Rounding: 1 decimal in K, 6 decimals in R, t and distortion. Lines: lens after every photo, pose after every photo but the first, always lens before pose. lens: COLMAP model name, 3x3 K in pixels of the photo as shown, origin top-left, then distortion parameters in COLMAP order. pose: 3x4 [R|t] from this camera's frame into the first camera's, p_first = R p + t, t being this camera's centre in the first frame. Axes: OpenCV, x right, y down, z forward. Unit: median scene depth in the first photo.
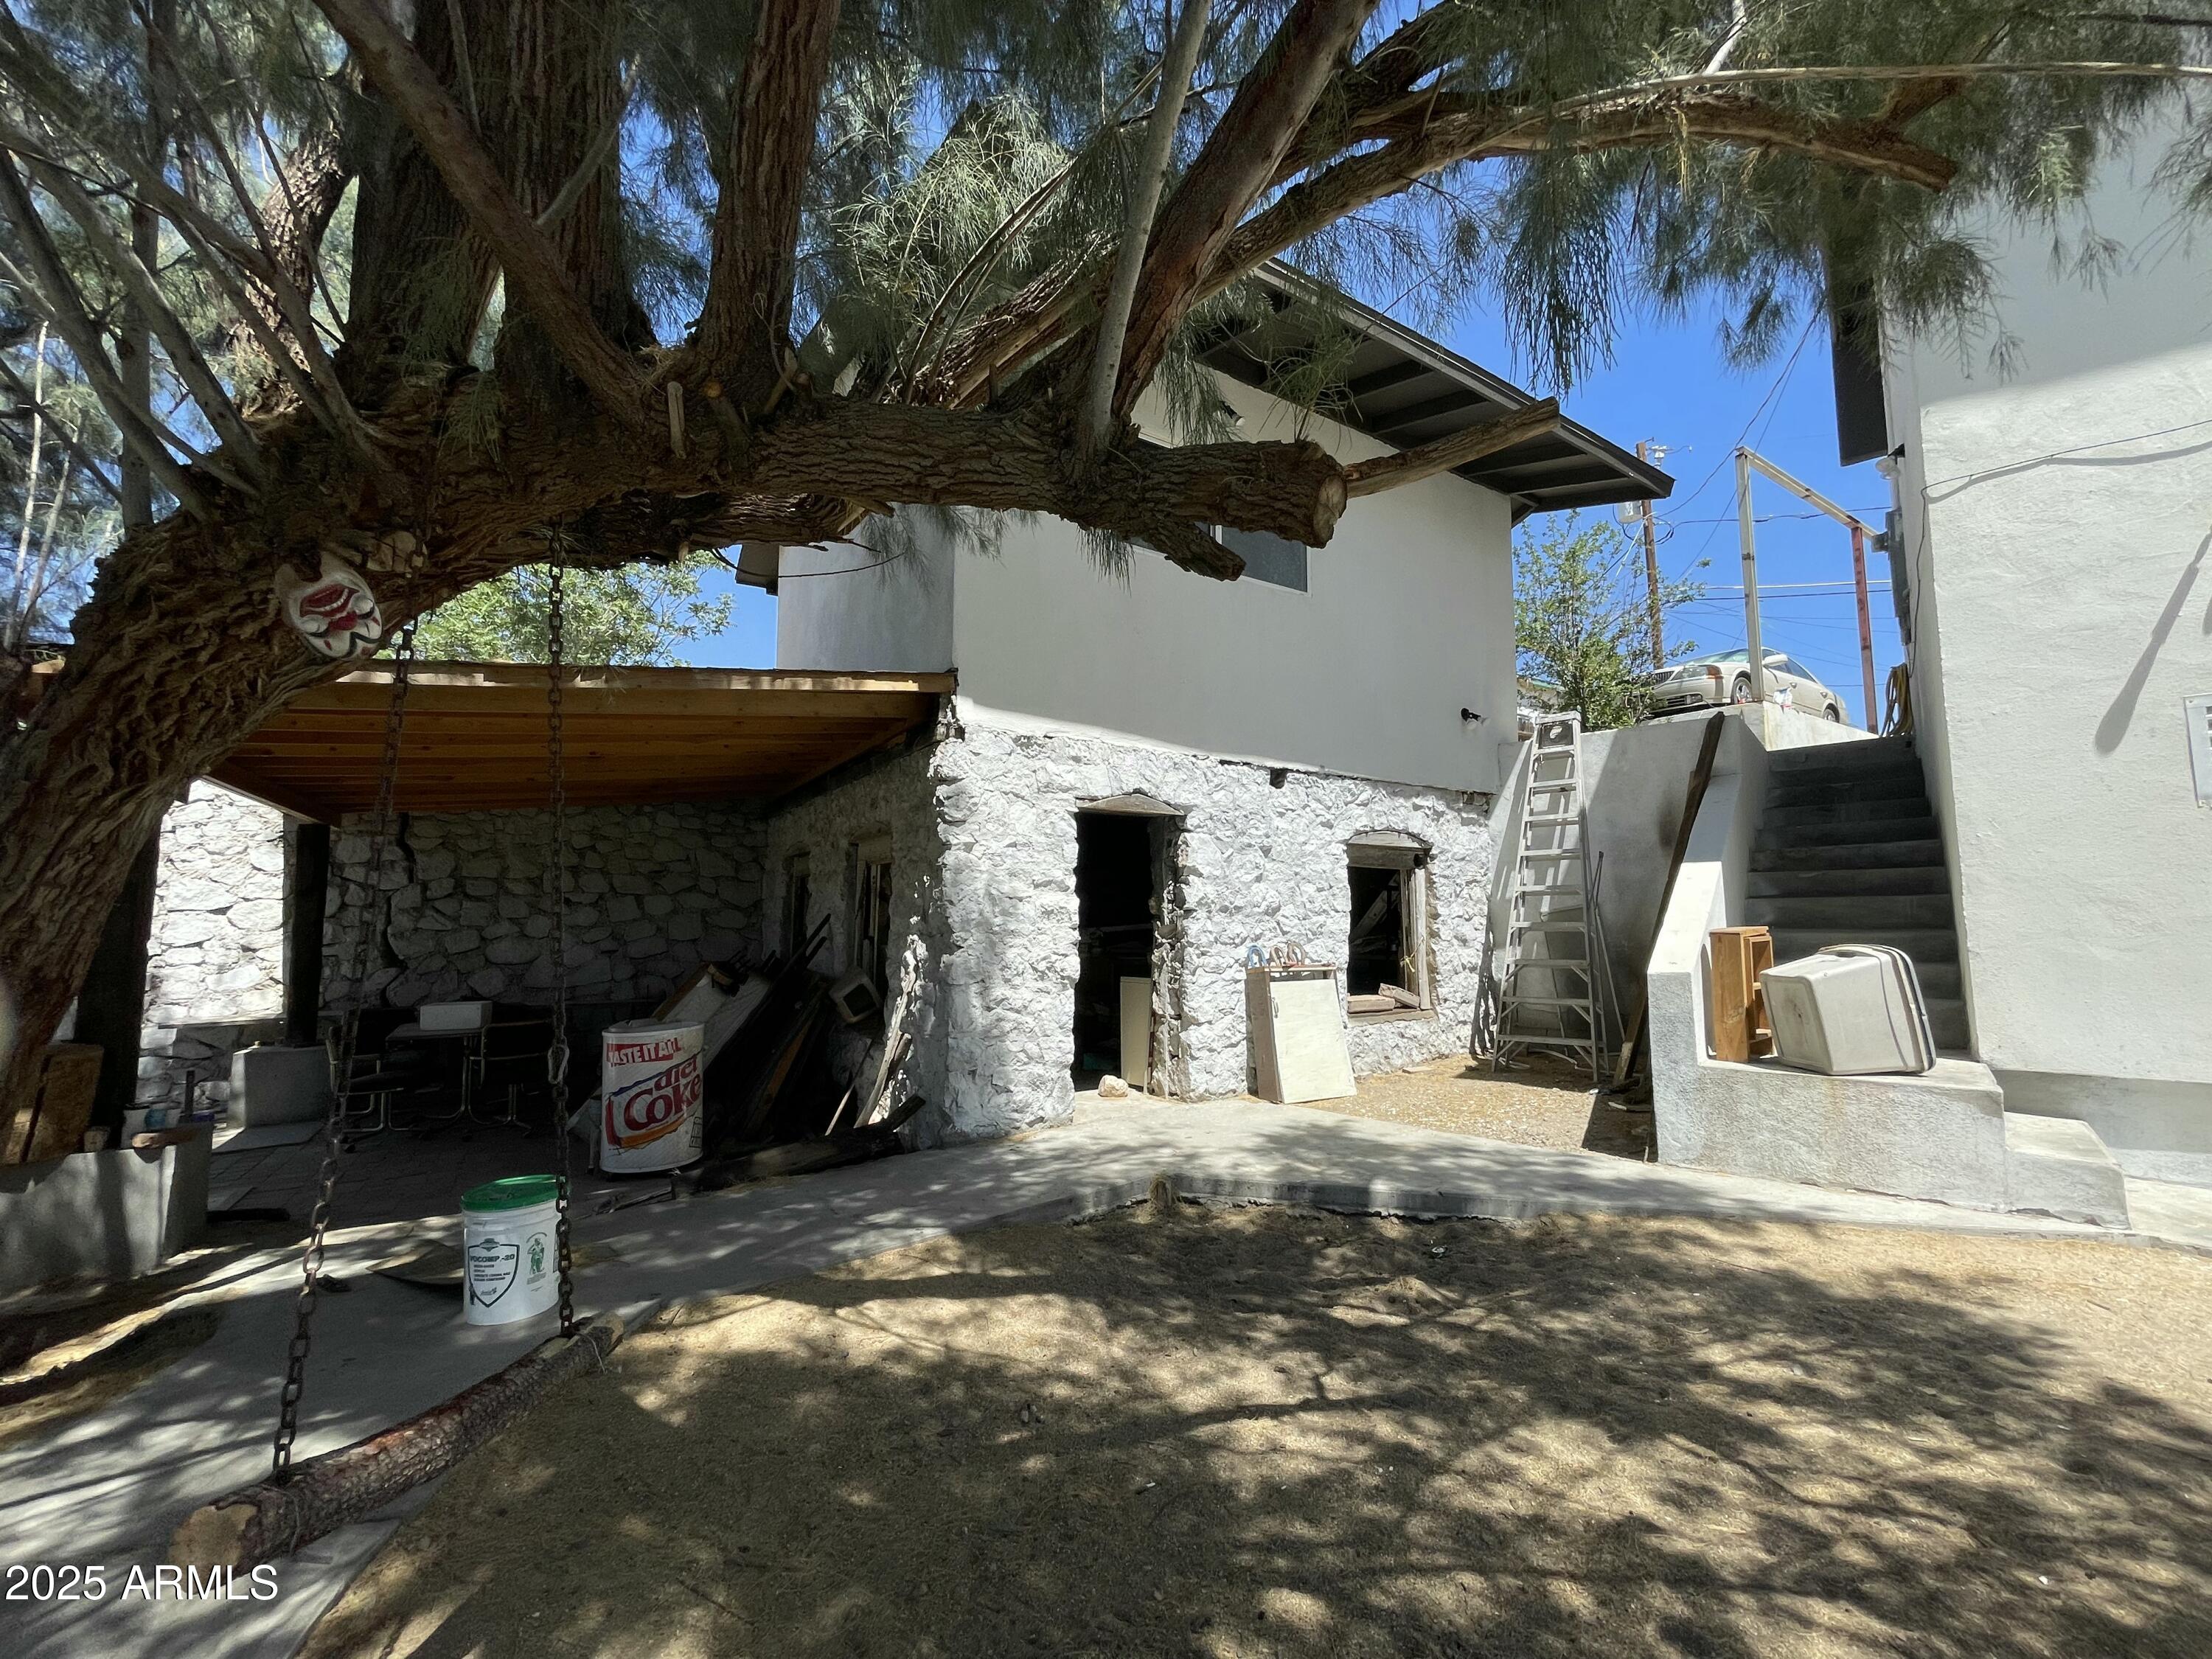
lens RADIAL K [[887.2, 0, 1110.3], [0, 887.2, 827.4], [0, 0, 1]] dist [-0.011463, 0.000676]
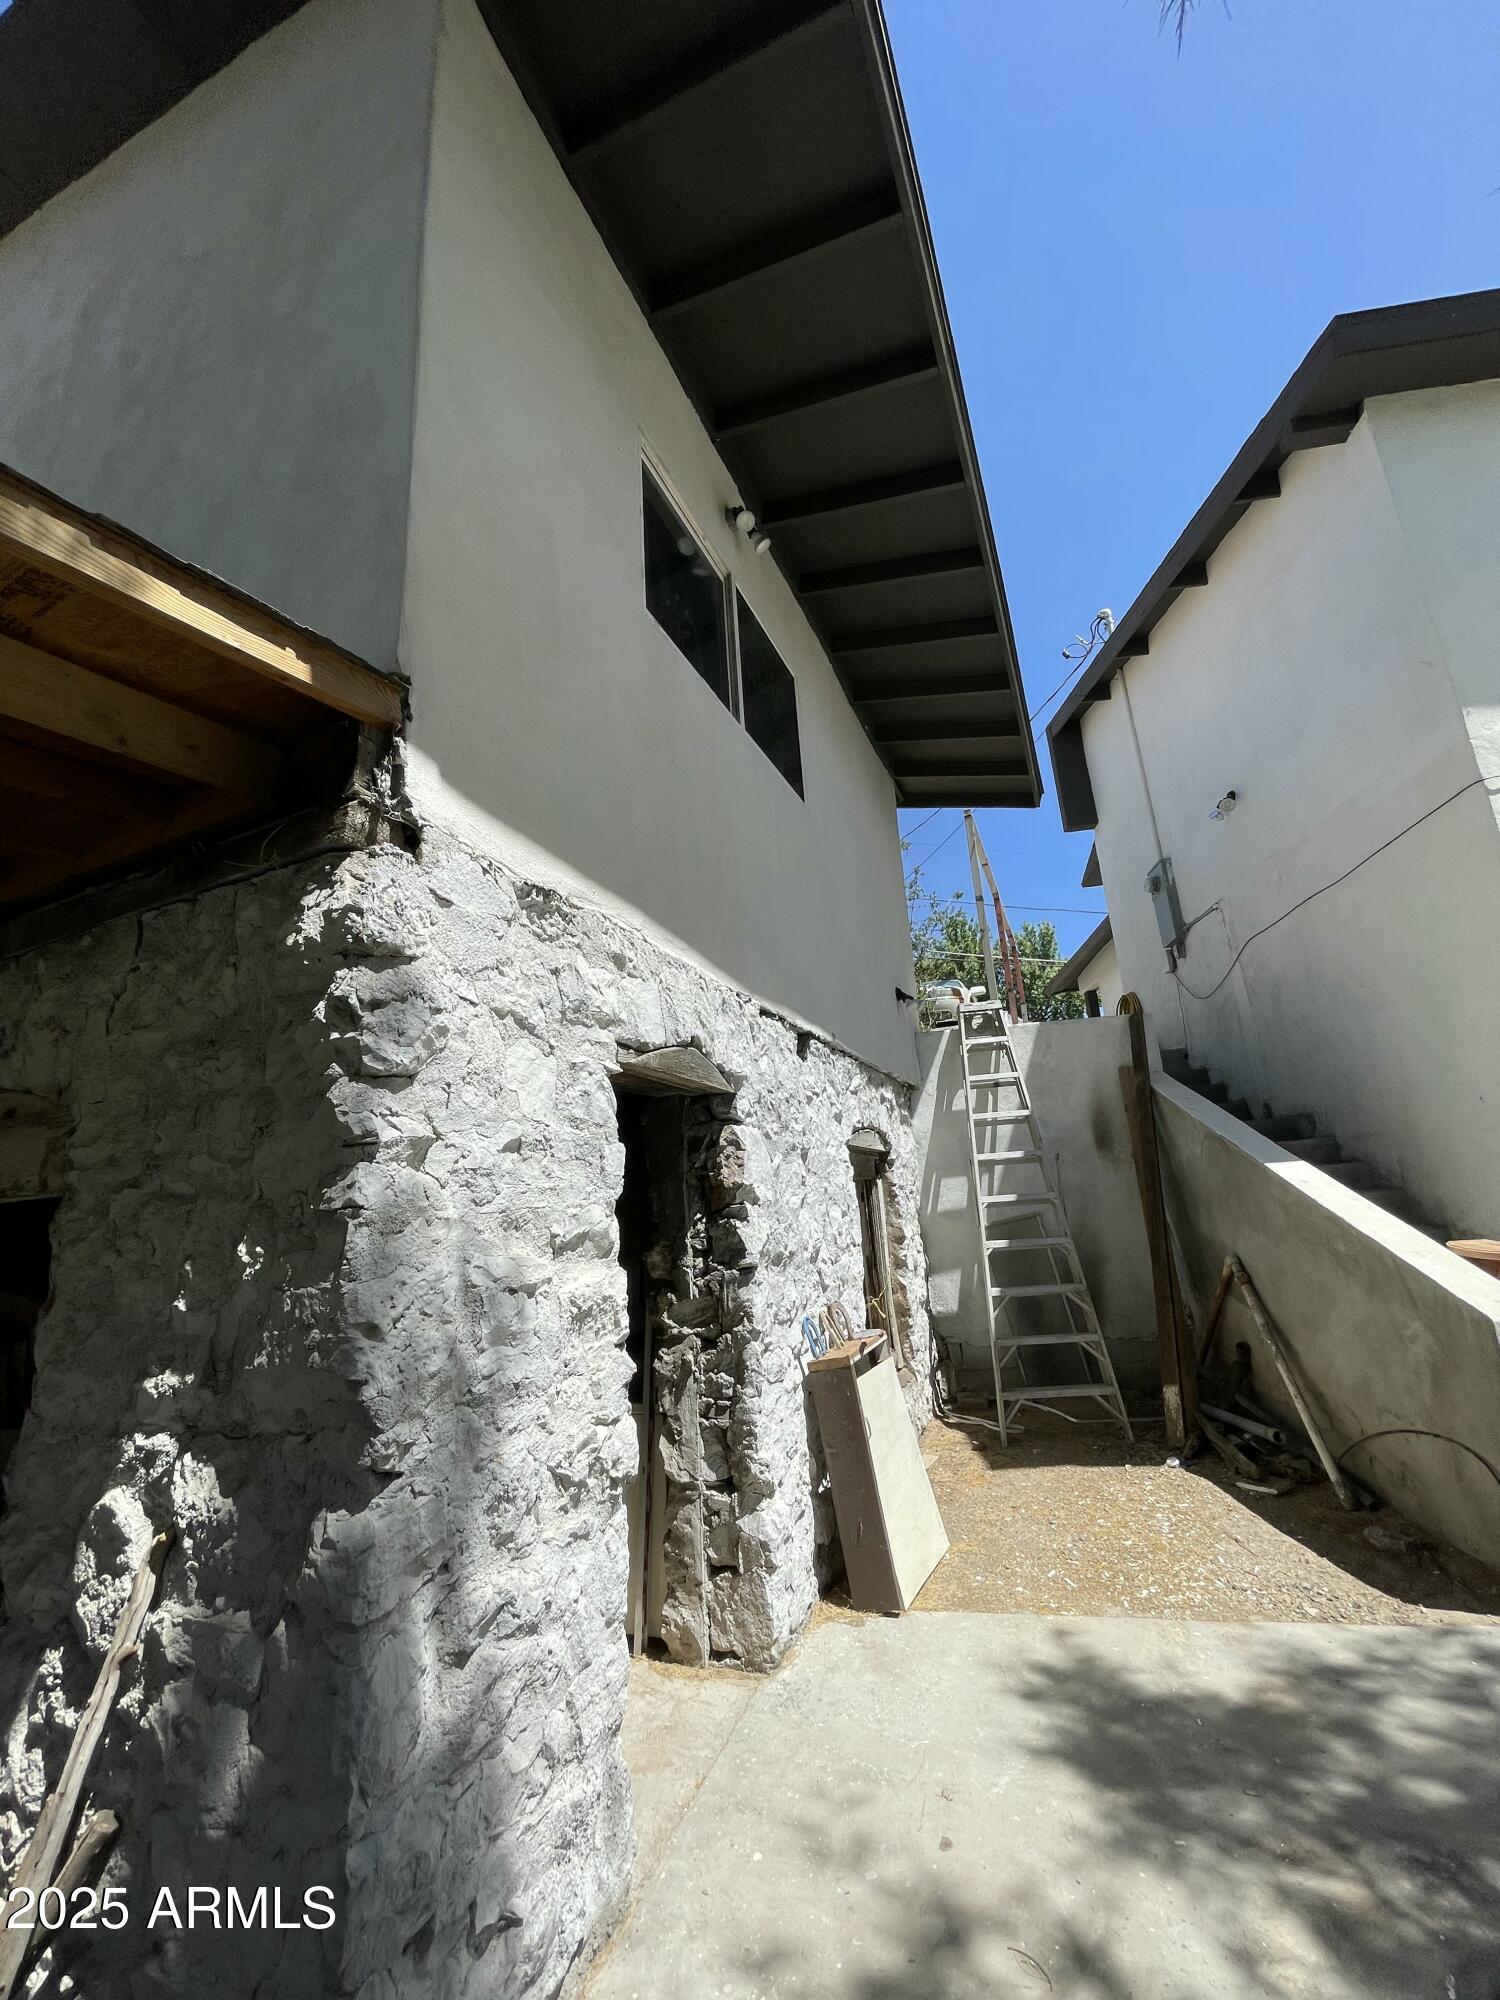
lens RADIAL K [[802.1, 0, 741.8], [0, 802.1, 996.9], [0, 0, 1]] dist [-0.011463, 0.000676]
pose [[0.828613, 0.098886, 0.551020, -0.217167], [-0.001750, 0.984729, -0.174086, 0.015684], [-0.559819, 0.143286, 0.816132, 0.617818]]
